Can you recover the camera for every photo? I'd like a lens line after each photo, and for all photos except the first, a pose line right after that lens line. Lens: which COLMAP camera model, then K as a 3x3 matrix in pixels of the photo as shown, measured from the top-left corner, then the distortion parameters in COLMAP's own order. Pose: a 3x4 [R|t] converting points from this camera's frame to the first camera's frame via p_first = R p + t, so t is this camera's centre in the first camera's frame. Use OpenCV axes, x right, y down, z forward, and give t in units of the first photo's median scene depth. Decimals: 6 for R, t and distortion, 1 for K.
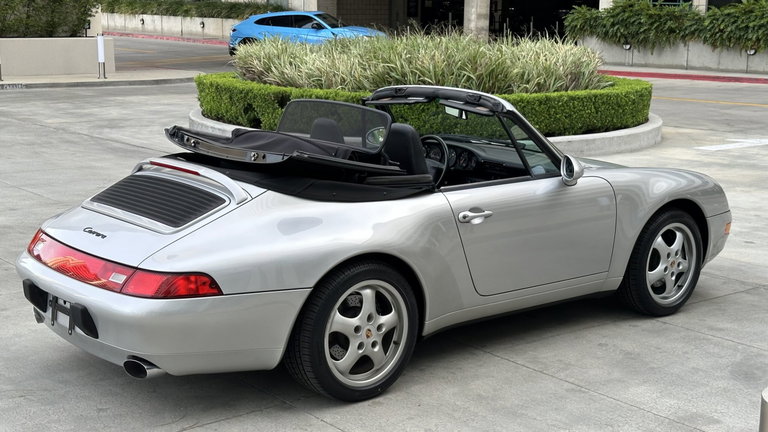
lens RADIAL K [[1080.3, 0, 379.9], [0, 1080.3, 205.7], [0, 0, 1]] dist [0.121947, 0.000000]
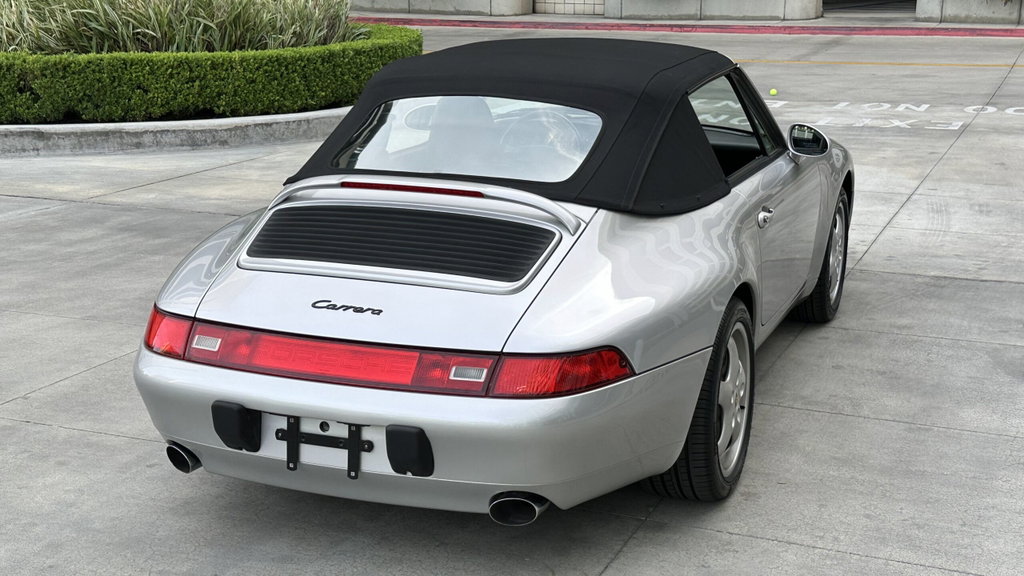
lens RADIAL K [[1412.1, 0, 537.0], [0, 1412.1, 302.2], [0, 0, 1]] dist [0.127150, 0.000000]
pose [[0.871497, -0.128741, 0.473200, -0.449901], [0.091769, 0.990694, 0.100520, -0.039507], [-0.481737, -0.044178, 0.875202, 0.217174]]
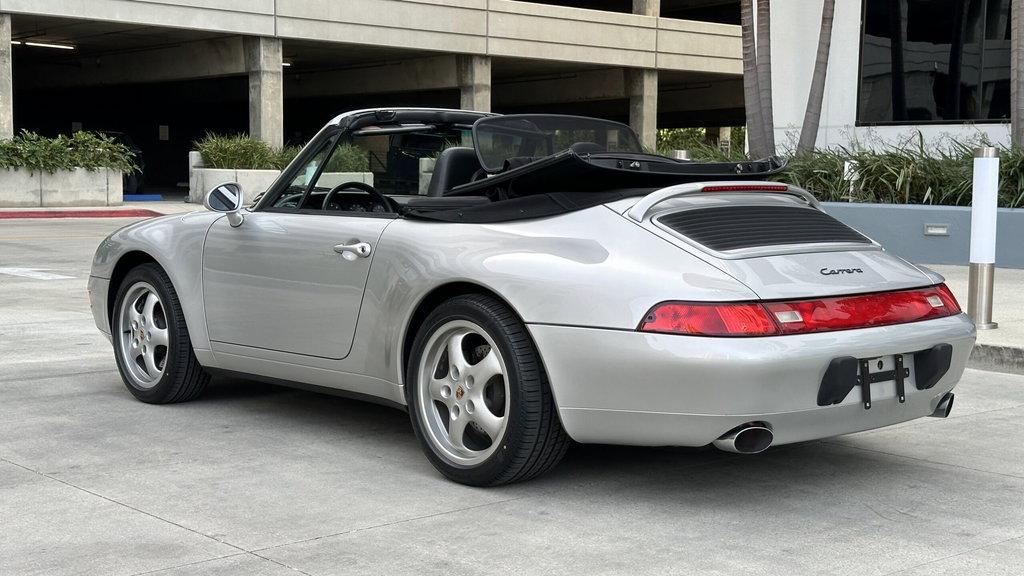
lens RADIAL K [[1440.4, 0, 504.0], [0, 1440.4, 294.4], [0, 0, 1]] dist [0.121947, 0.000000]
pose [[-0.037383, -0.101782, 0.994104, -1.002693], [0.160864, 0.981213, 0.106512, -0.081177], [-0.986268, 0.163897, -0.020307, 1.032280]]
